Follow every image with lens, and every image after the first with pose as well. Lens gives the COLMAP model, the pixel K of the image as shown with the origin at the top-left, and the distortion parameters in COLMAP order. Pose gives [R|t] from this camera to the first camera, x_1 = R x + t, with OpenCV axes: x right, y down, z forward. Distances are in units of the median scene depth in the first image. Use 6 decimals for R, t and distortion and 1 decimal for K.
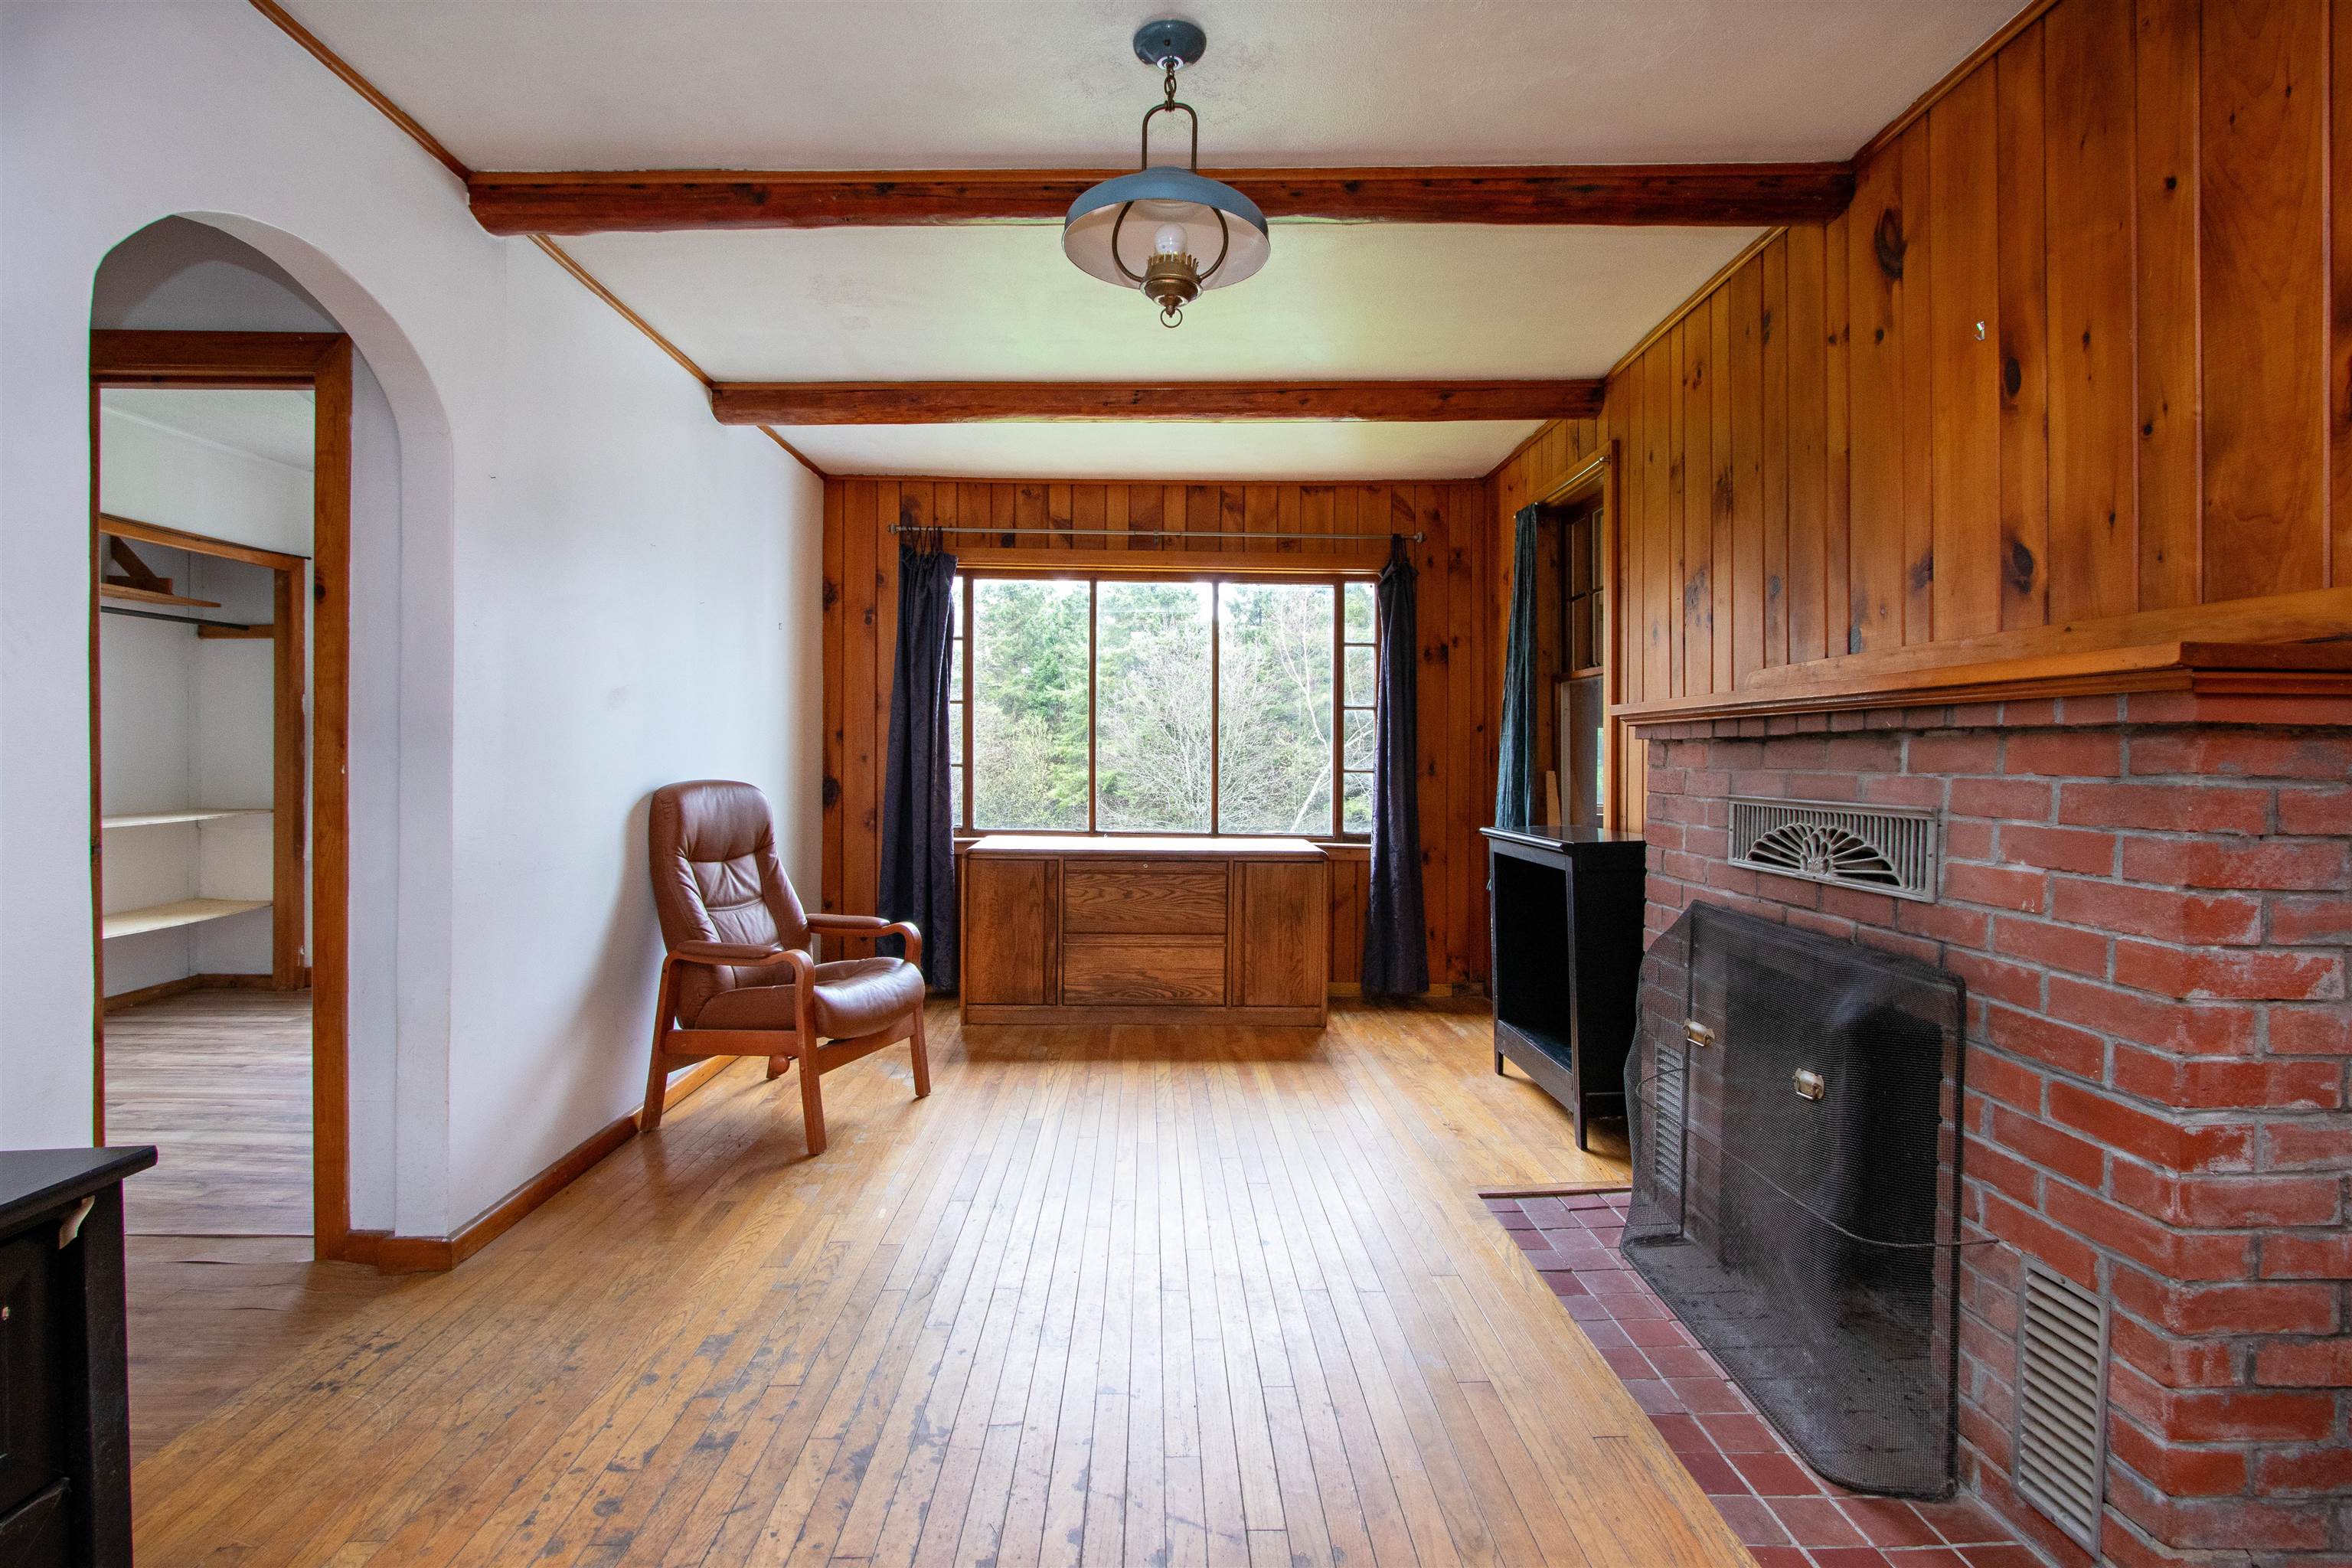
lens RADIAL K [[1109.5, 0, 1163.7], [0, 1109.5, 760.6], [0, 0, 1]] dist [-0.018683, 0.002723]
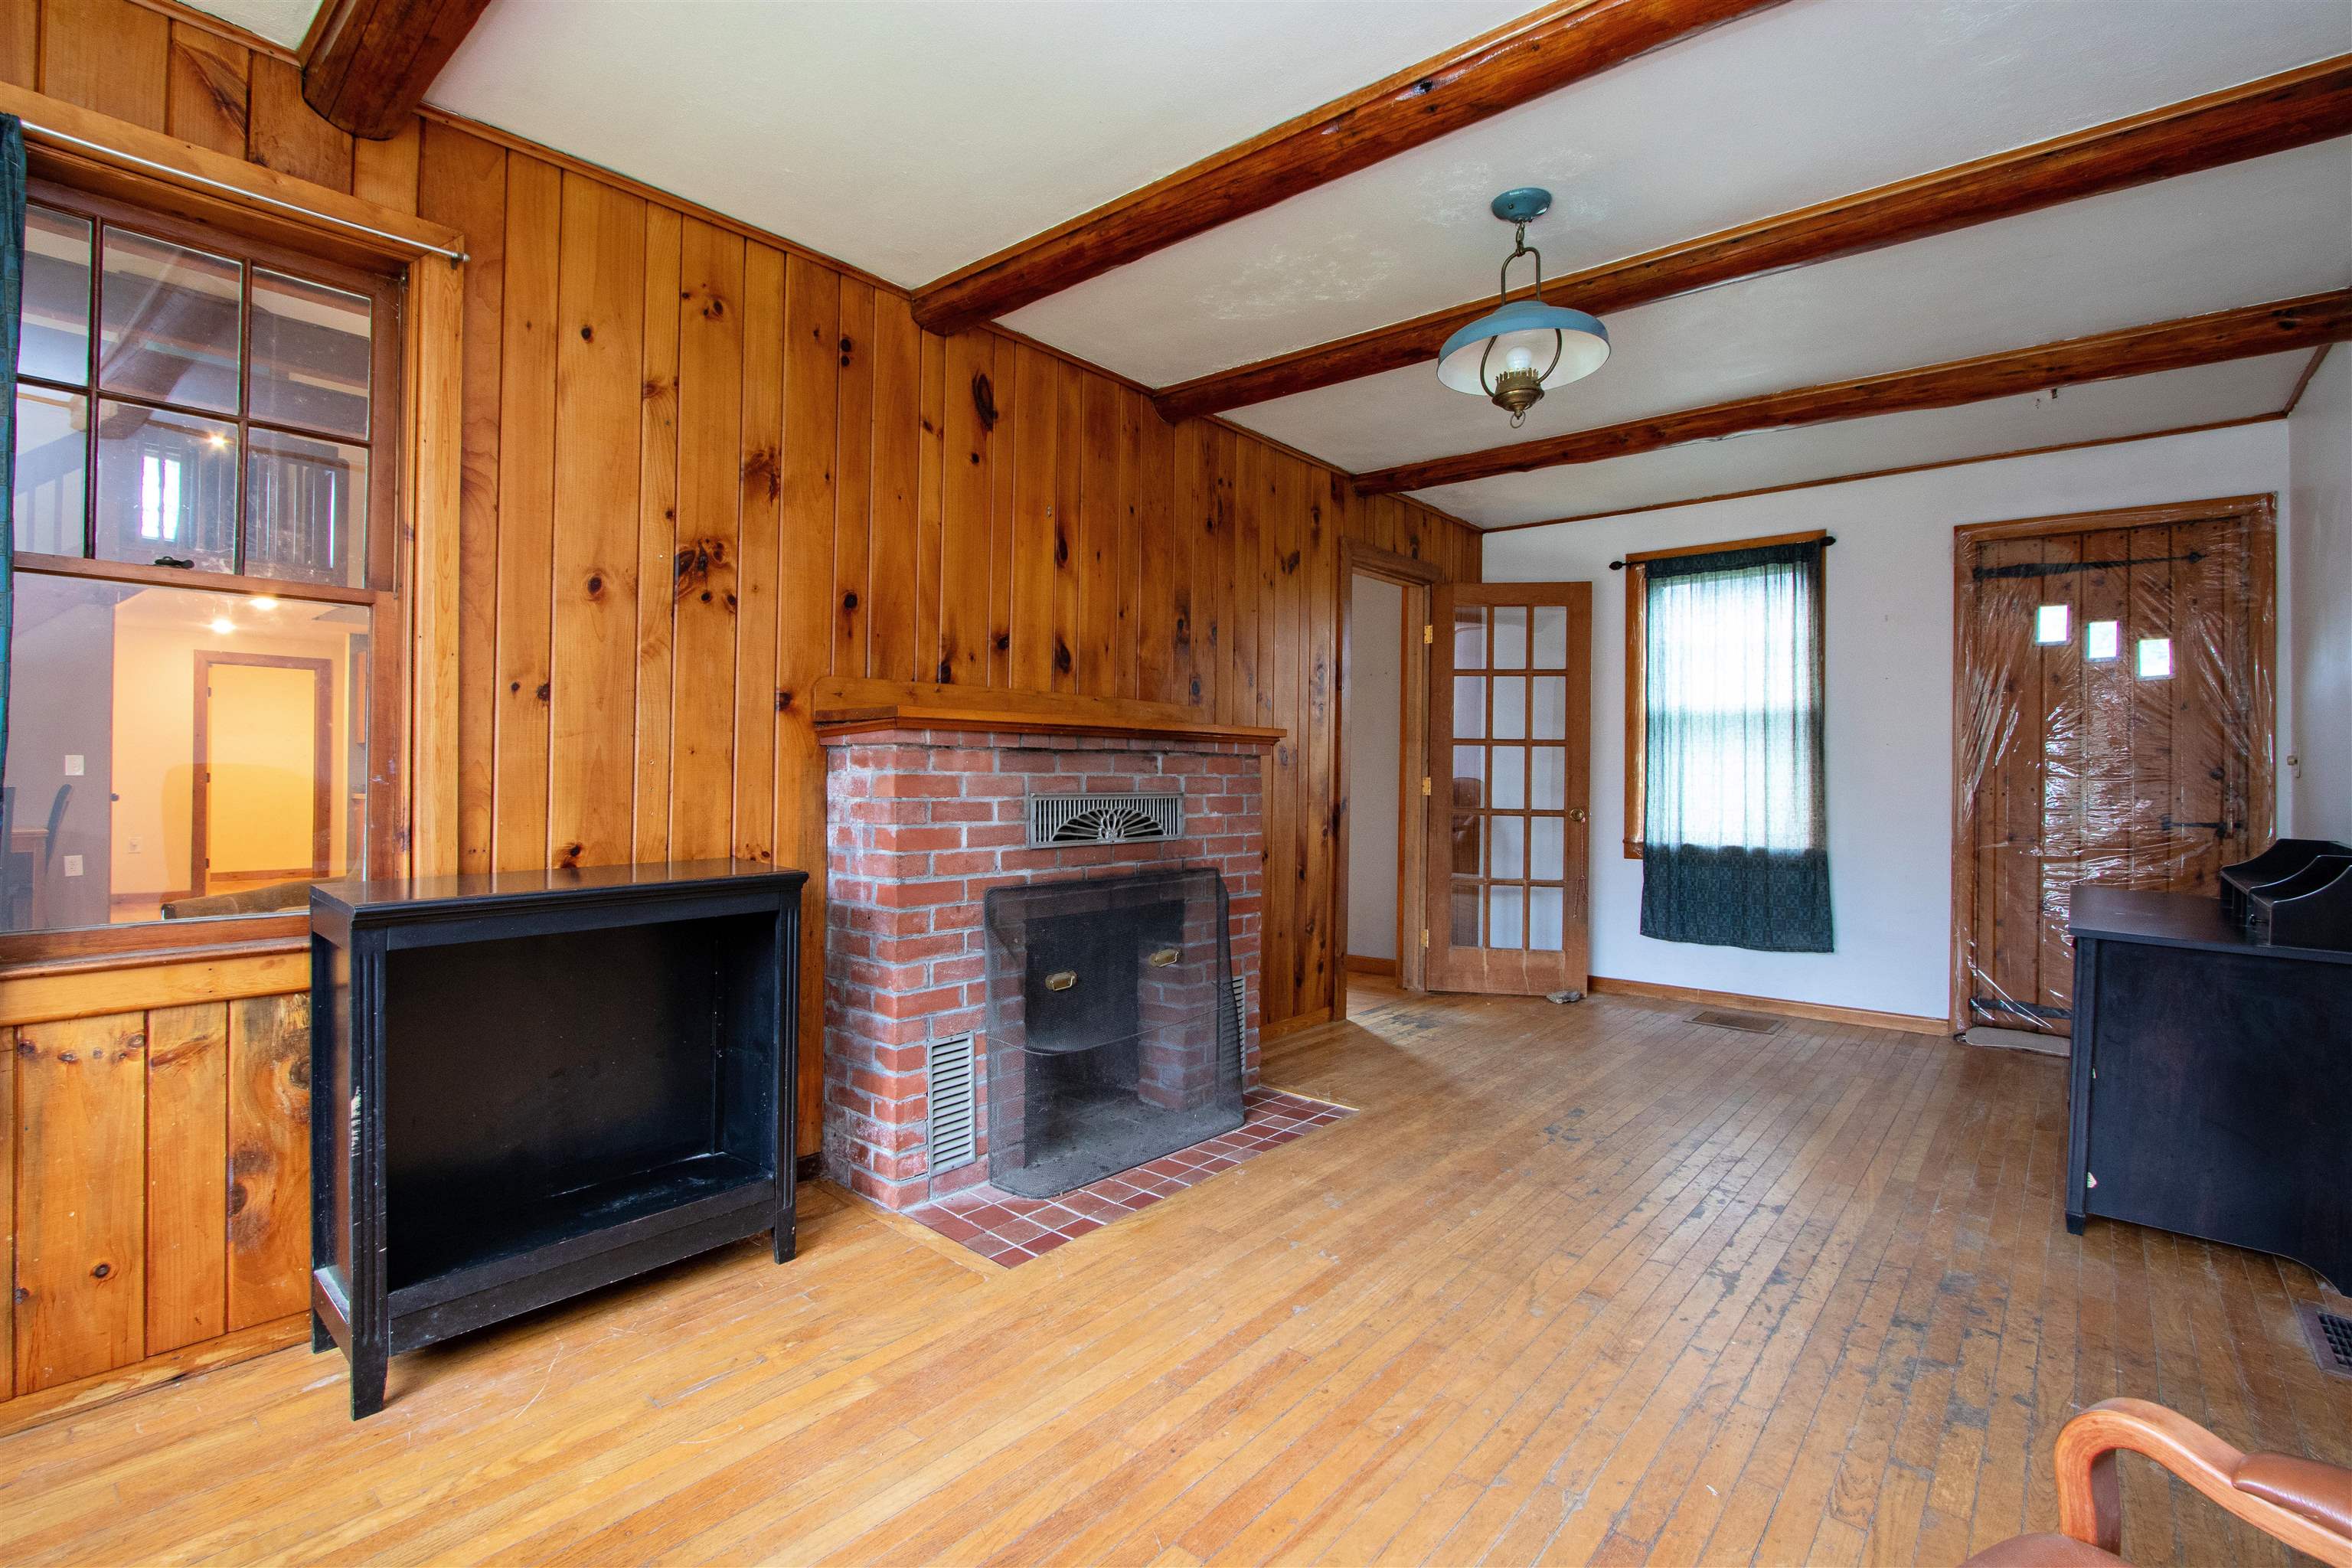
lens RADIAL K [[1109.5, 0, 1156.5], [0, 1109.5, 762.7], [0, 0, 1]] dist [-0.018683, 0.002723]
pose [[-0.749412, -0.005299, 0.662083, -0.288801], [-0.009240, 0.999954, -0.002455, -0.001628], [-0.662040, -0.007957, -0.749426, 1.228011]]
